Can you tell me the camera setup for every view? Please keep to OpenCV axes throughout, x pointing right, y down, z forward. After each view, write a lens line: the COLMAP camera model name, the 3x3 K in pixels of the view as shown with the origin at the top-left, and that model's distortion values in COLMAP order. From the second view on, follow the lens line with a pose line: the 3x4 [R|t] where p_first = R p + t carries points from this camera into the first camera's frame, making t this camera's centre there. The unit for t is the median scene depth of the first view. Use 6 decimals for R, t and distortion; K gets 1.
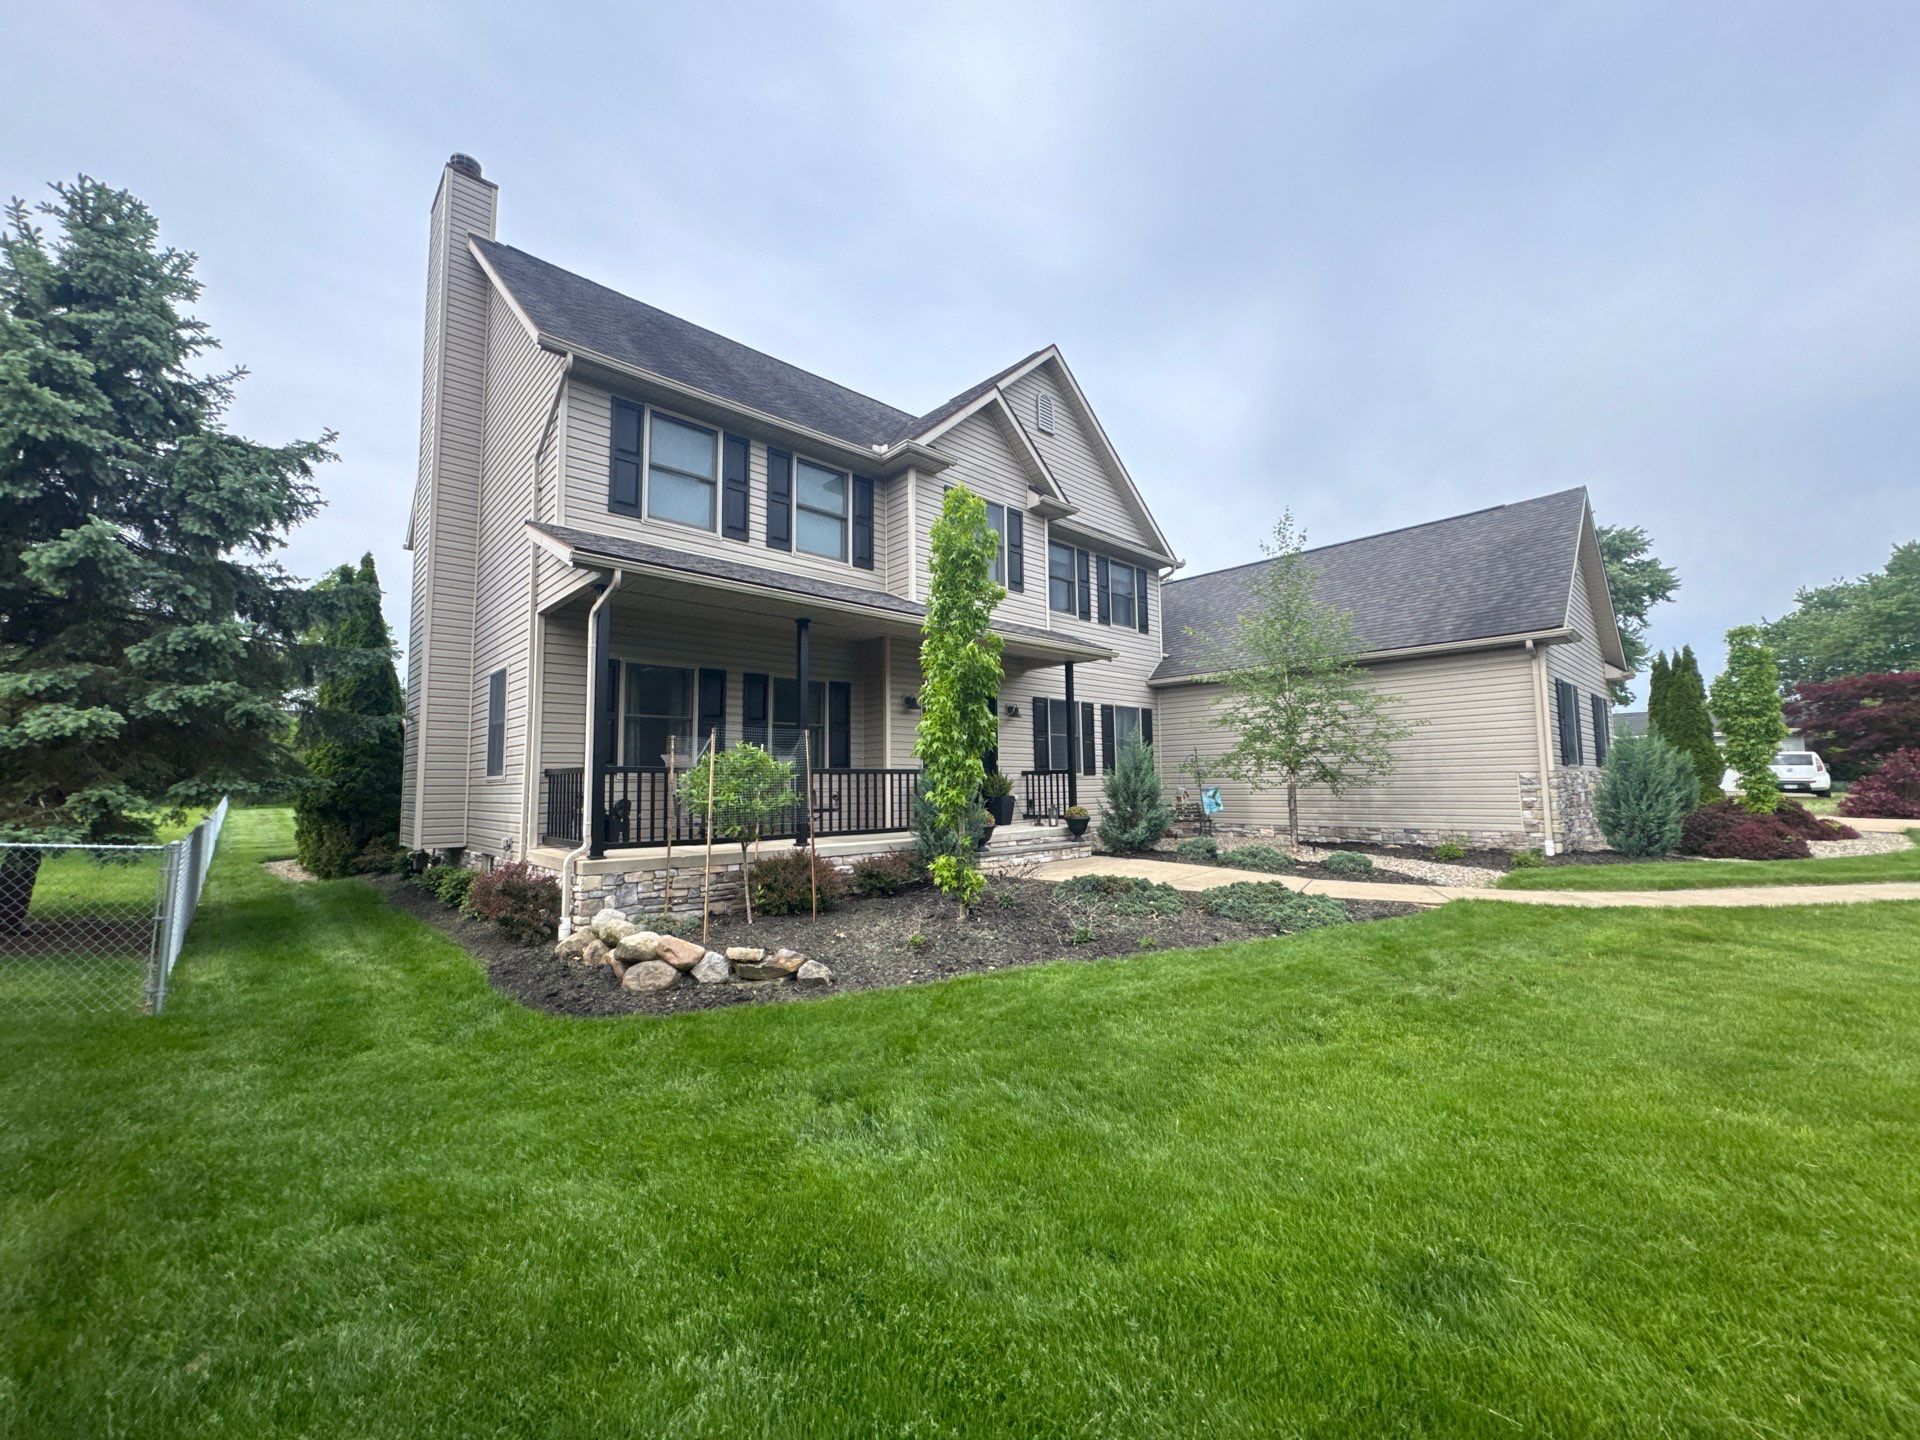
lens RADIAL K [[765.7, 0, 960.5], [0, 765.7, 713.5], [0, 0, 1]] dist [-0.002945, 0.000320]
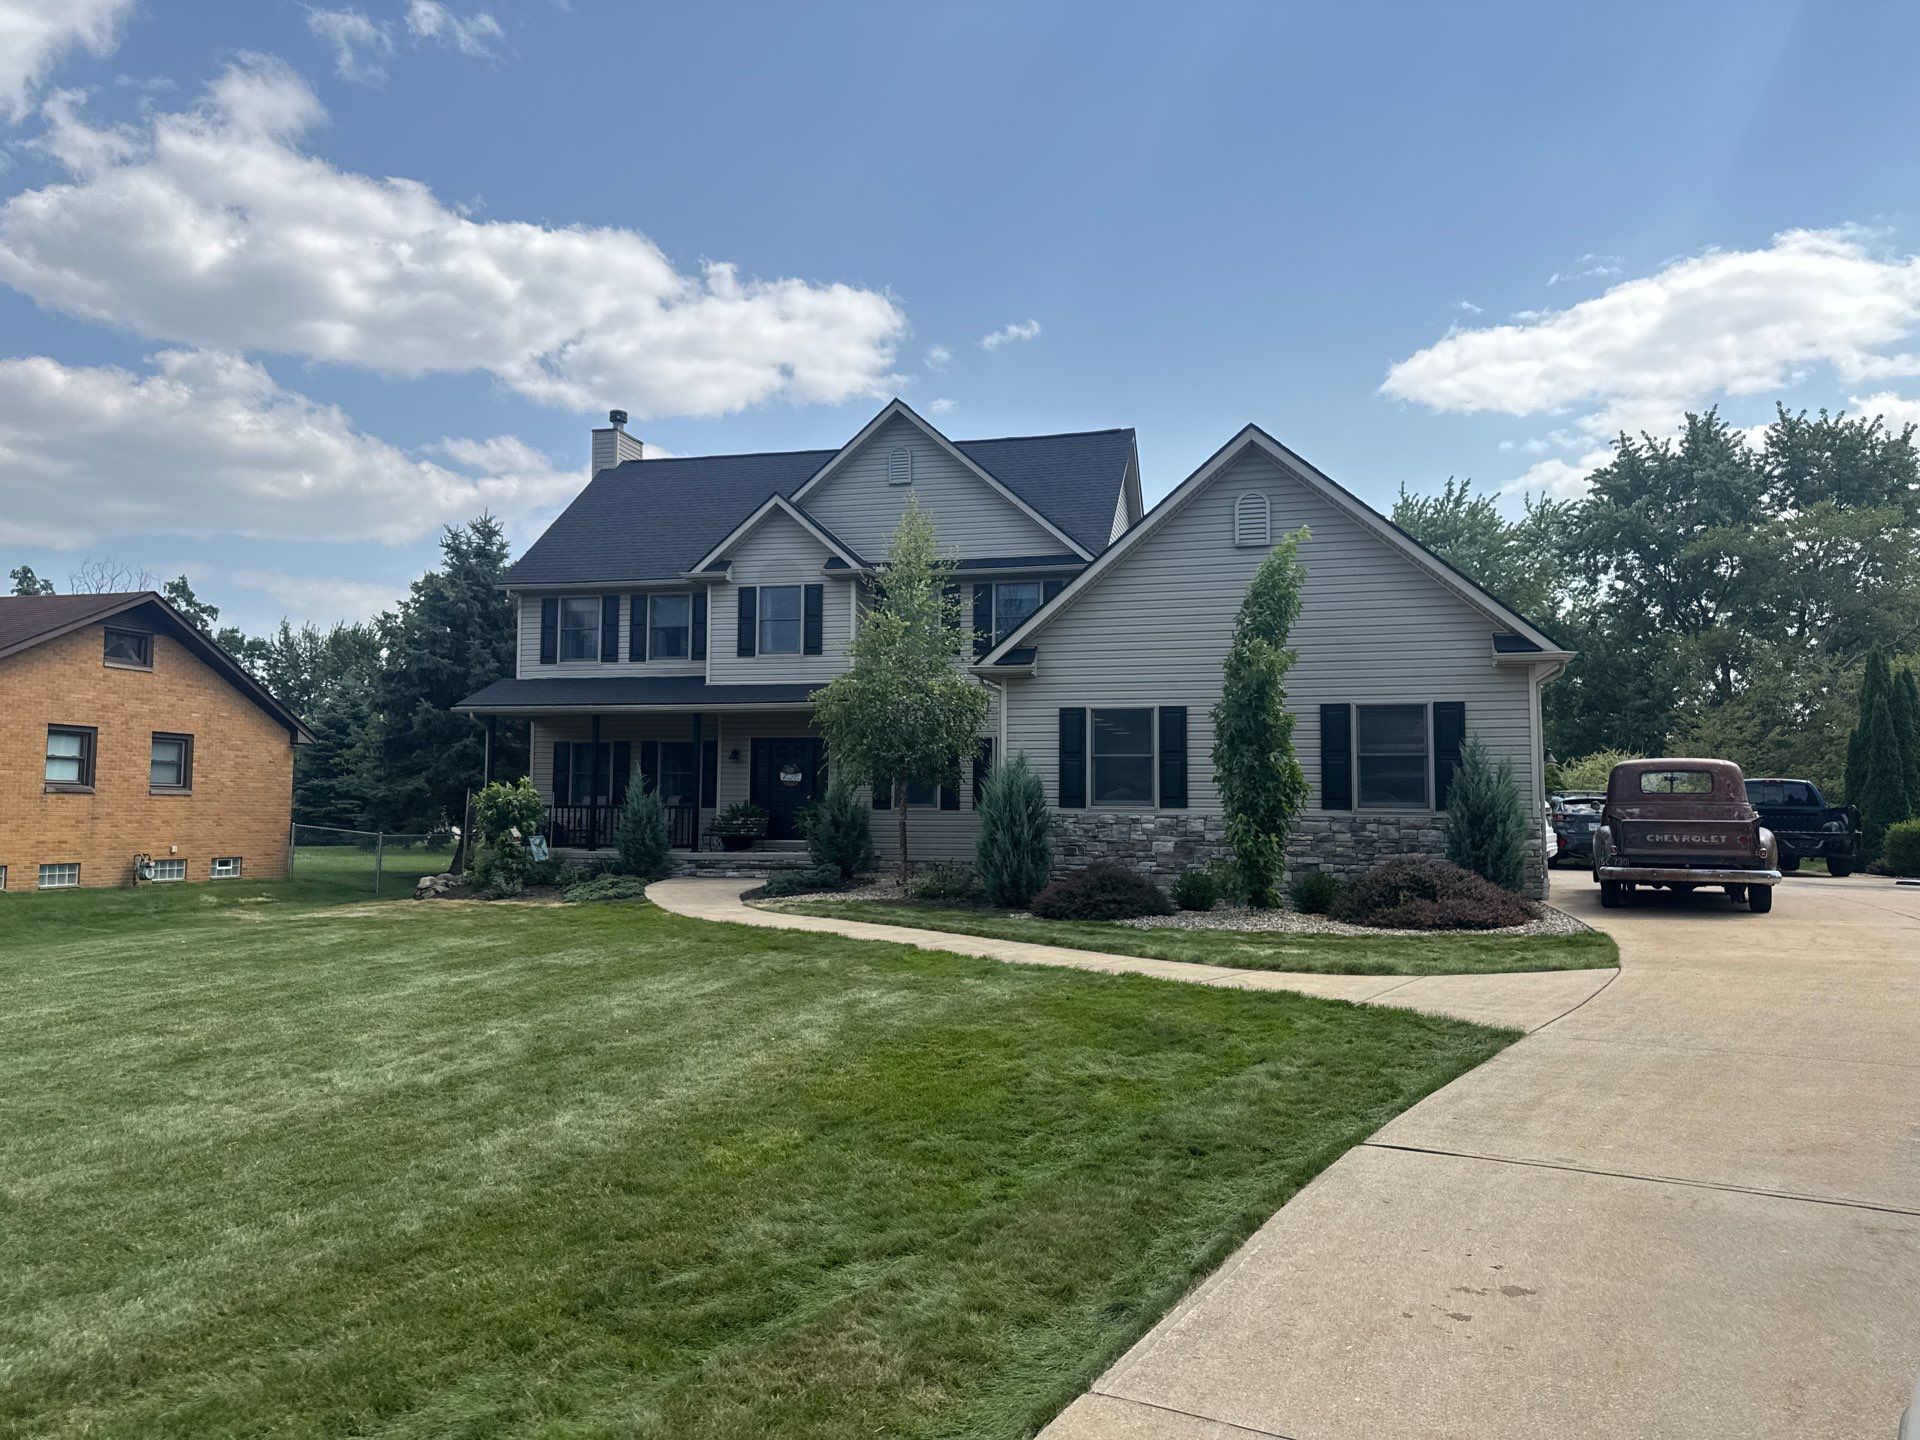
lens RADIAL K [[1360.7, 0, 953.3], [0, 1360.7, 712.9], [0, 0, 1]] dist [0.107397, -0.149968]
pose [[0.533789, -0.045973, -0.844367, 2.140665], [0.066115, 0.997733, -0.012527, -0.031413], [0.843029, -0.049139, 0.535619, 0.053169]]
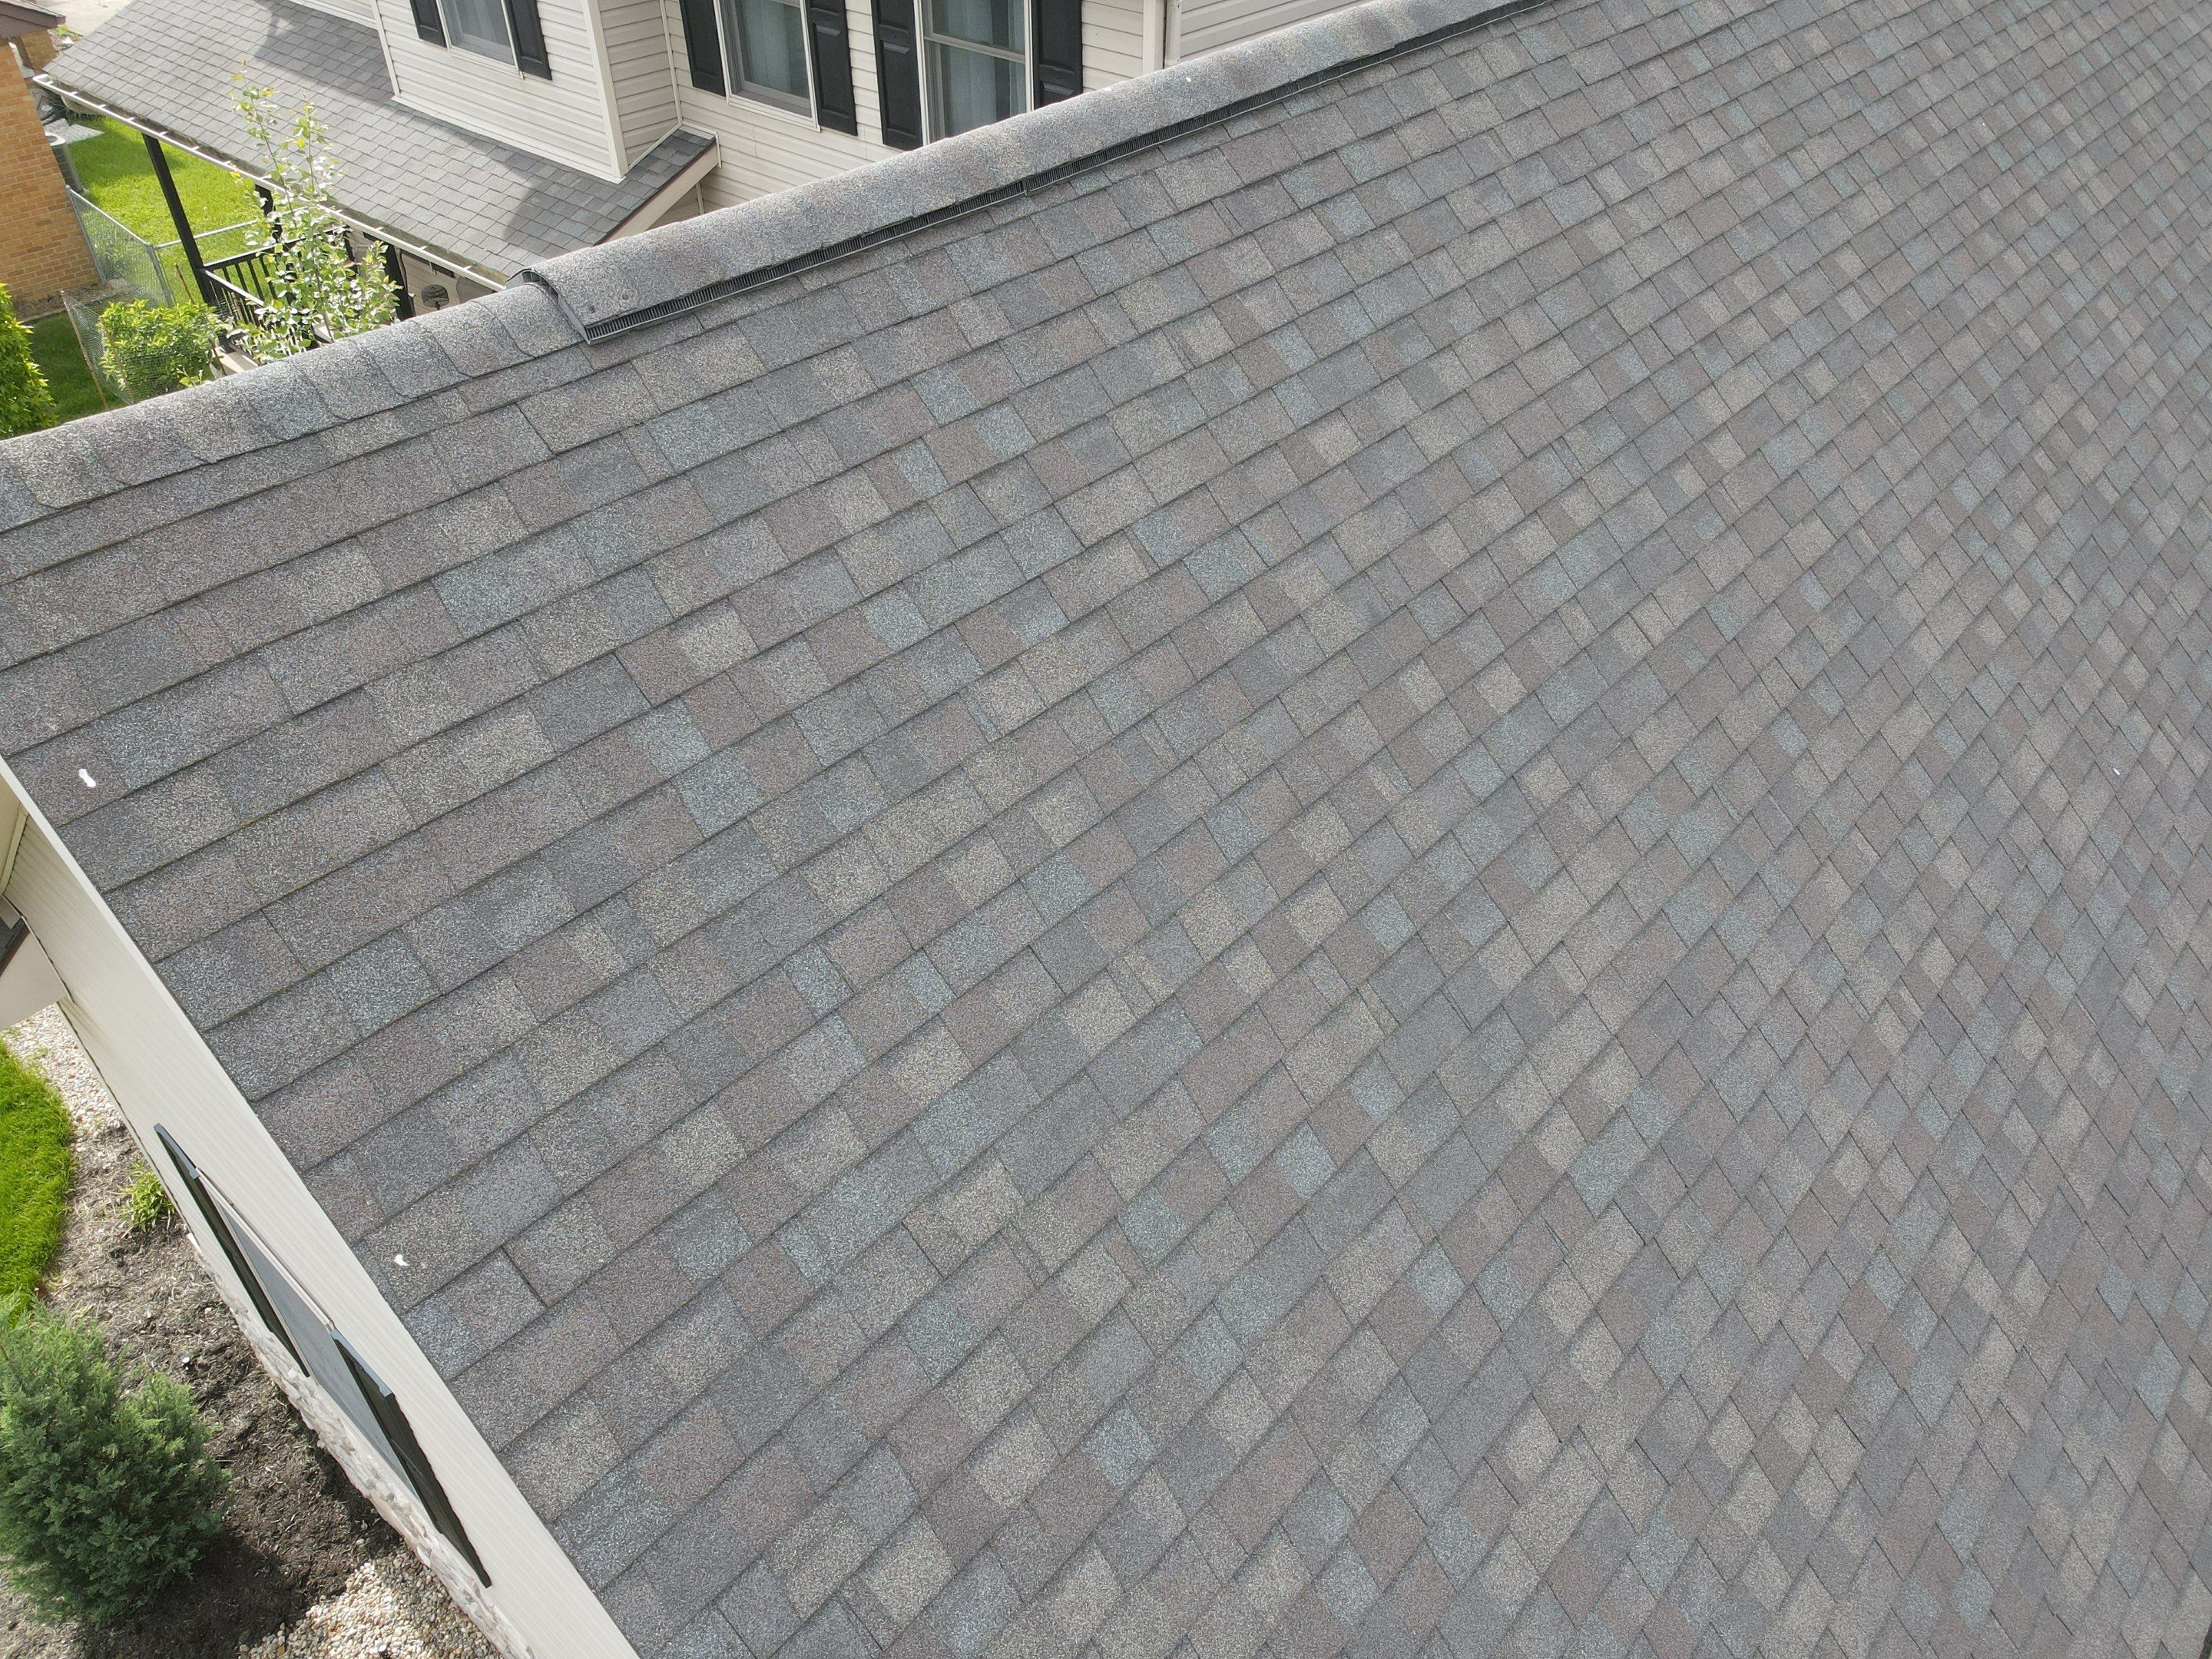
lens RADIAL K [[1600.3, 0, 1107.3], [0, 1600.3, 824.2], [0, 0, 1]] dist [-0.003958, 0.004957]
pose [[0.097408, 0.644568, -0.758316, 1.187929], [0.087552, 0.753436, 0.651666, -0.444424], [0.991386, -0.129870, 0.016958, 1.369078]]
